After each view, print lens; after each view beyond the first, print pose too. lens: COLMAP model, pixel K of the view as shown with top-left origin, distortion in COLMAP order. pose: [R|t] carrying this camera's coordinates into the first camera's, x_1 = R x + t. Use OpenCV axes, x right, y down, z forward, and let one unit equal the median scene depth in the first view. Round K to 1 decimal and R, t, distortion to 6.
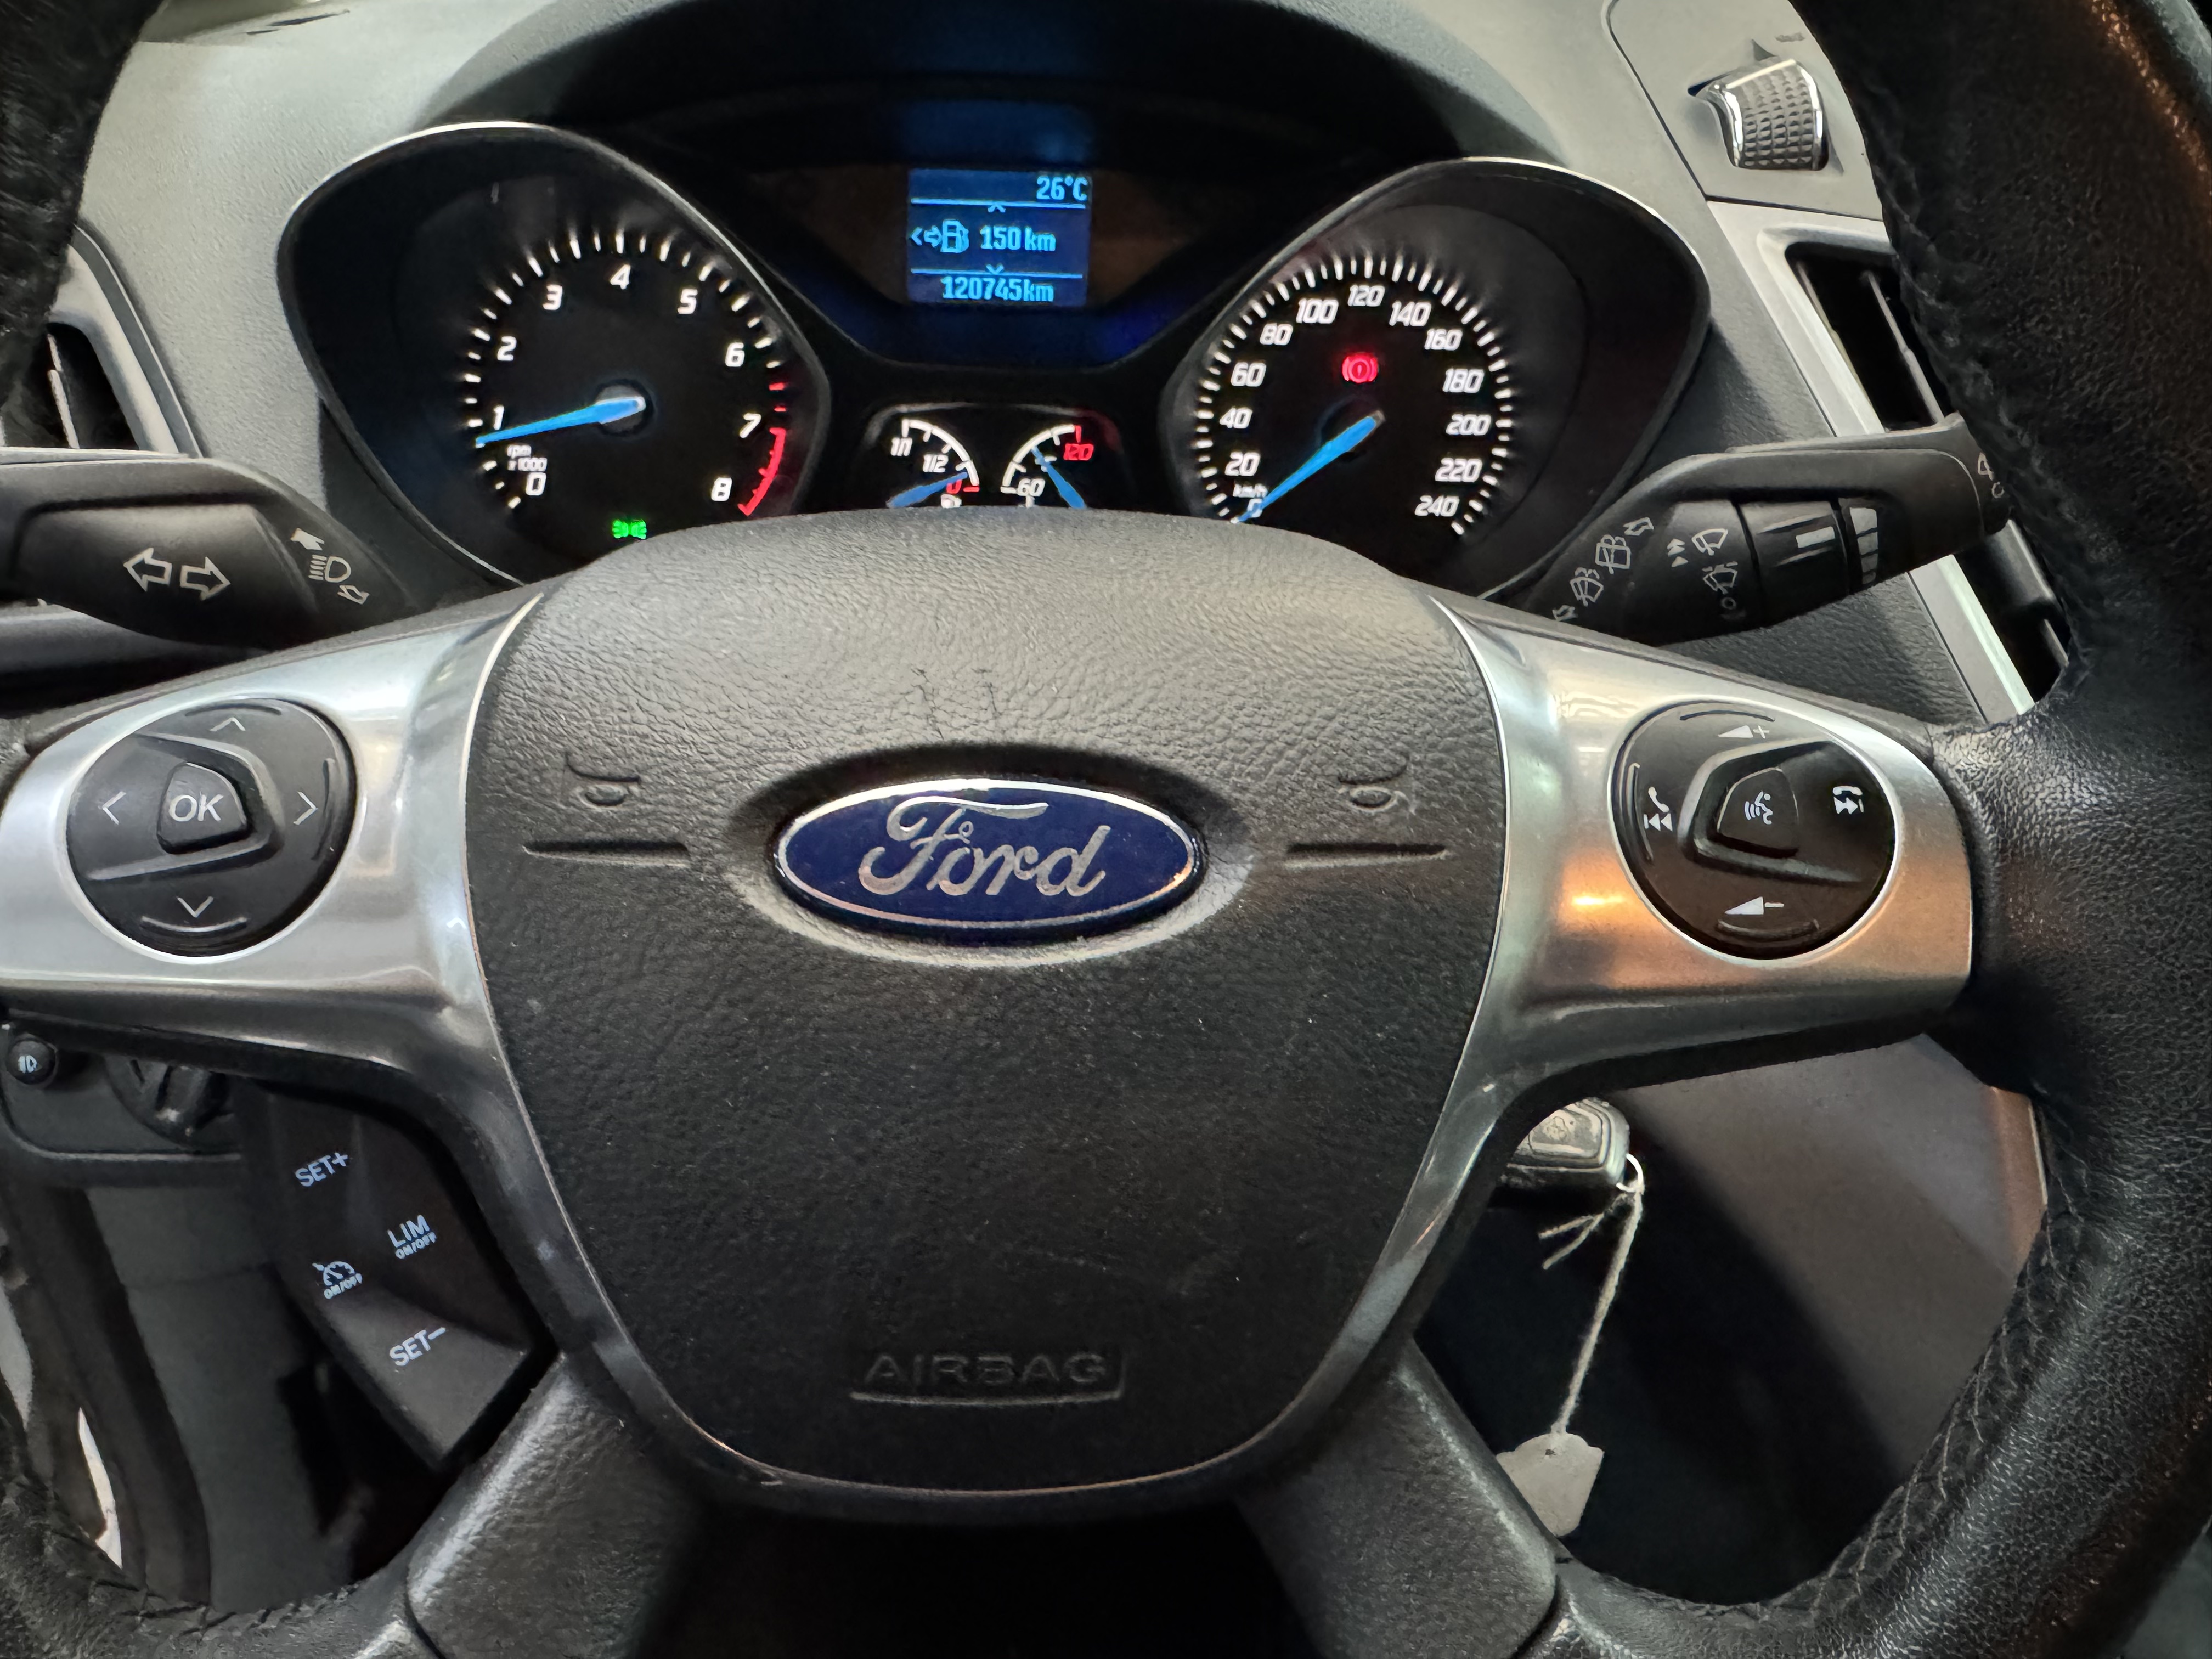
lens RADIAL K [[1951.6, 0, 1106.0], [0, 1951.6, 829.5], [0, 0, 1]] dist [0.209666, -0.460140]
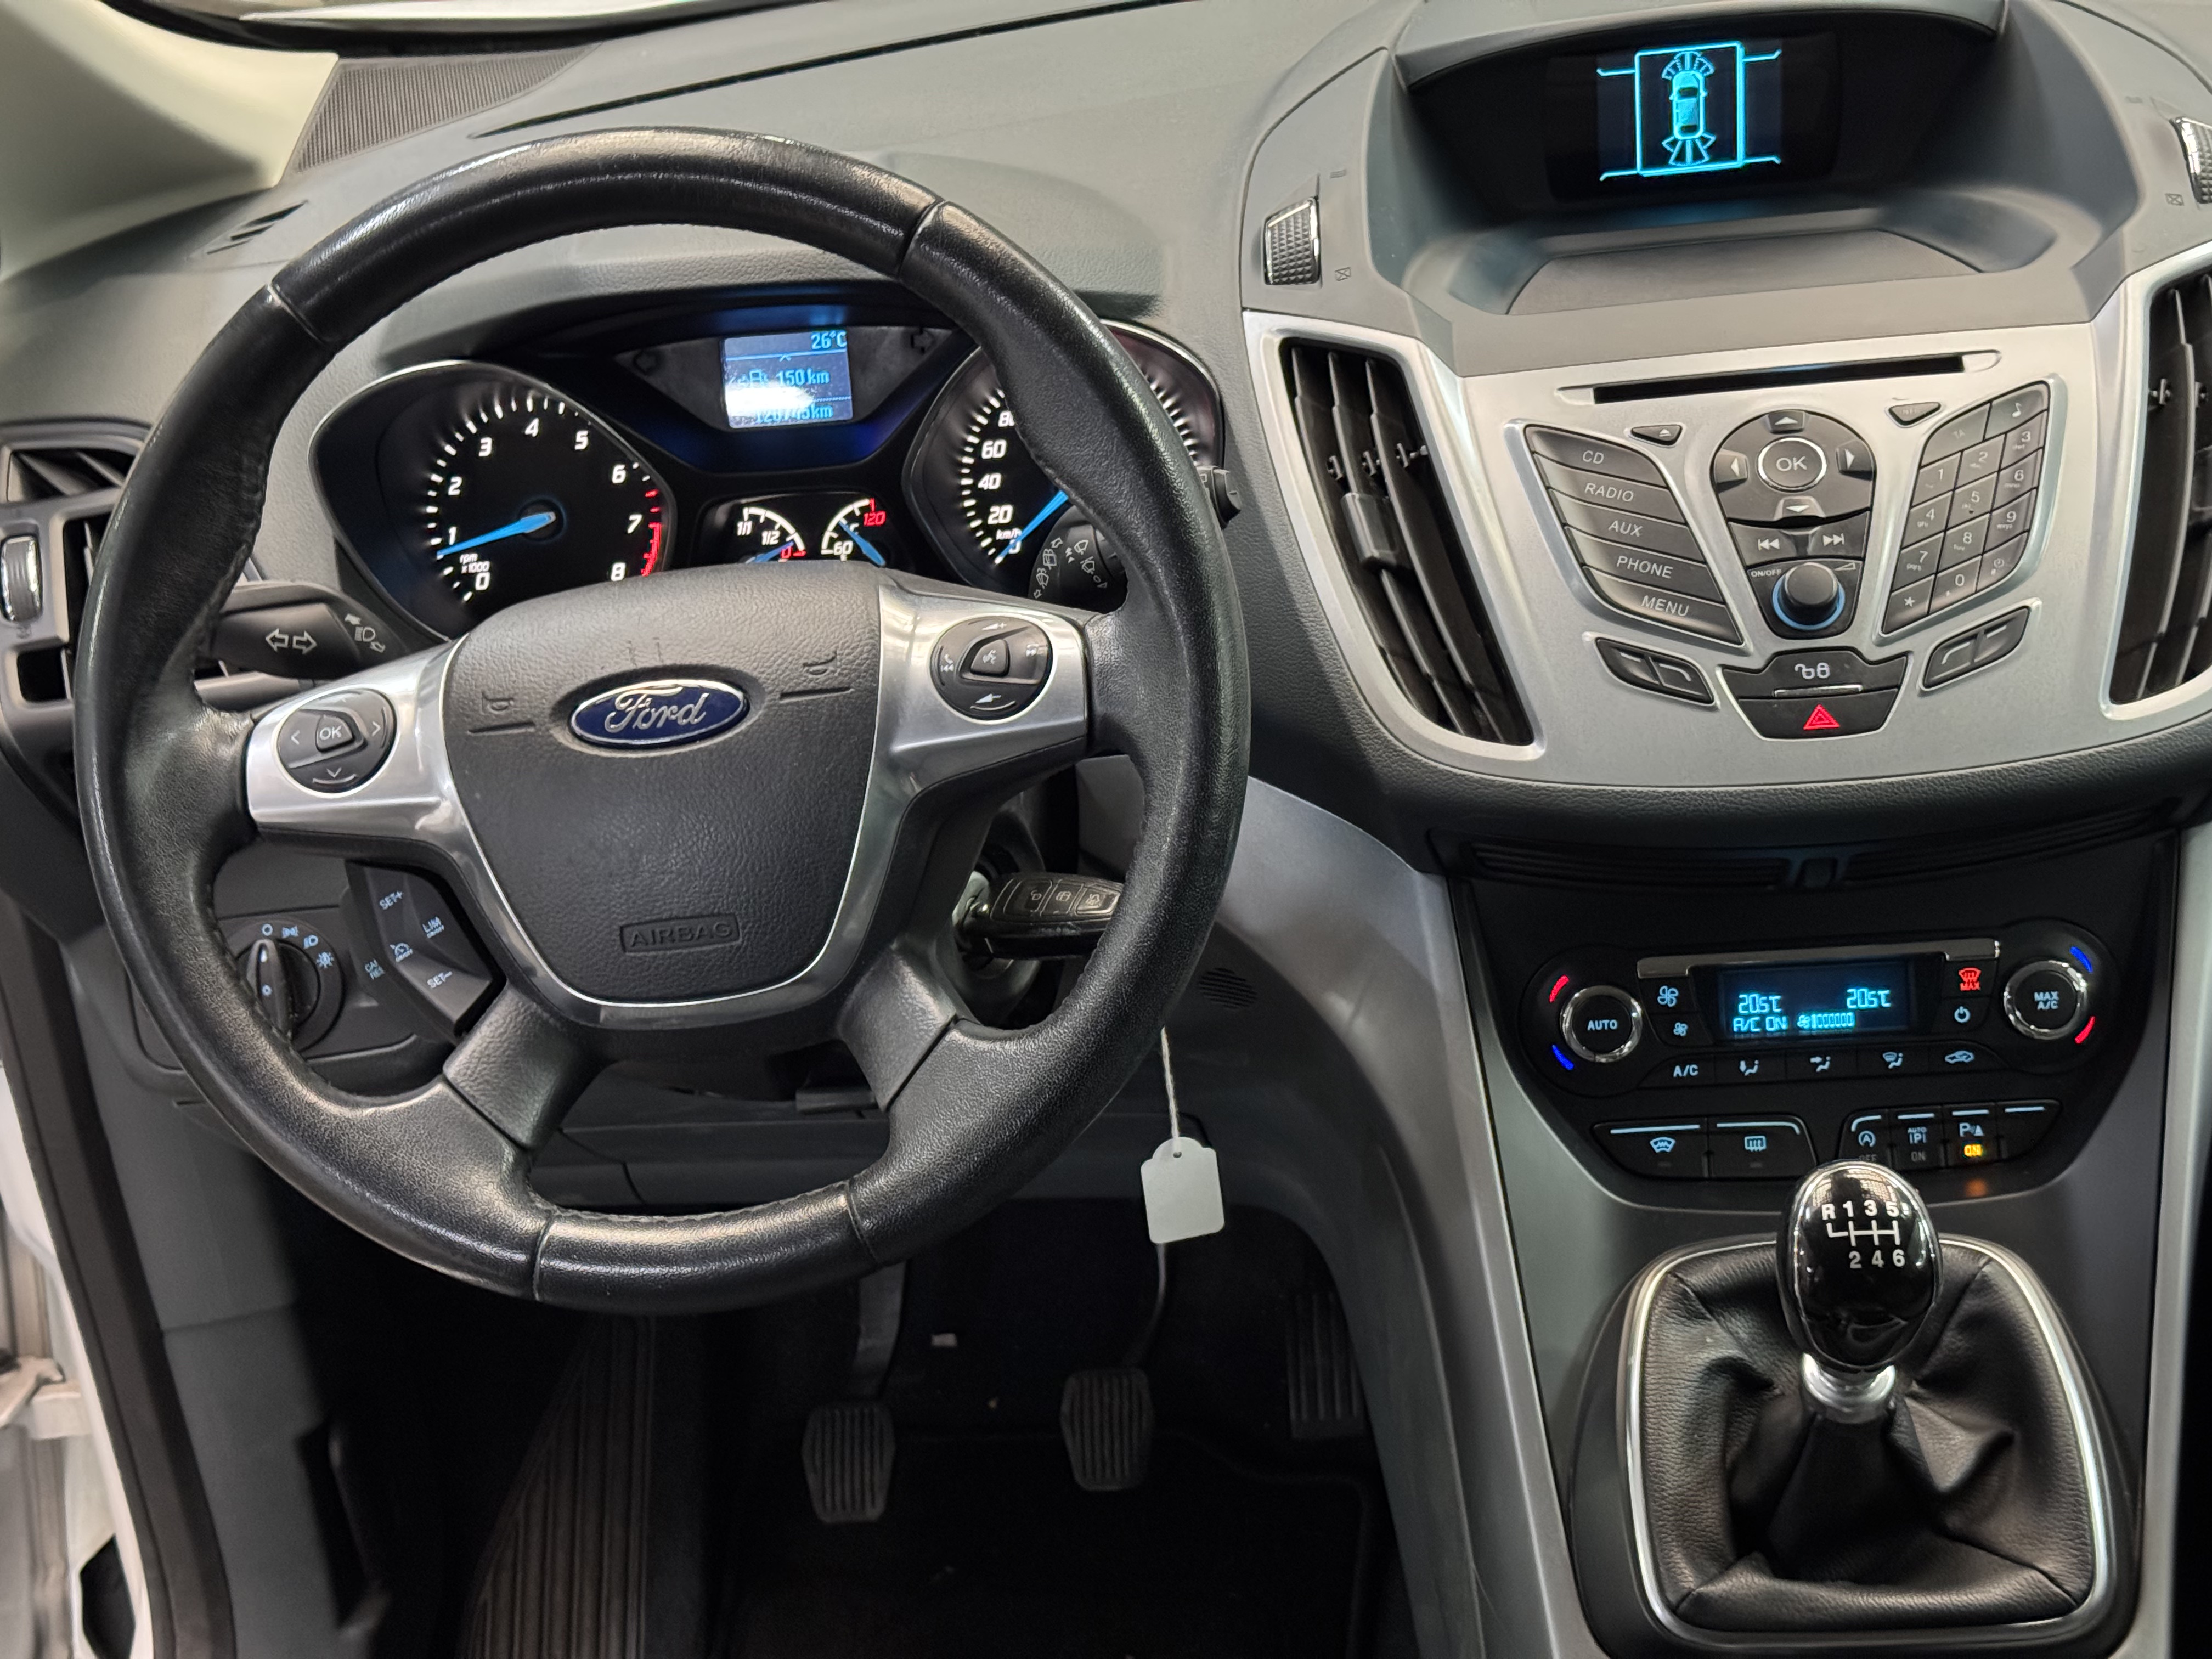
lens RADIAL K [[3073.6, 0, 1106.0], [0, 3073.6, 829.5], [0, 0, 1]] dist [0.202061, 0.016505]
pose [[0.990563, -0.092360, -0.101268, 0.335819], [0.084384, 0.993184, -0.080407, 0.200195], [0.108004, 0.071103, 0.991605, -1.048984]]
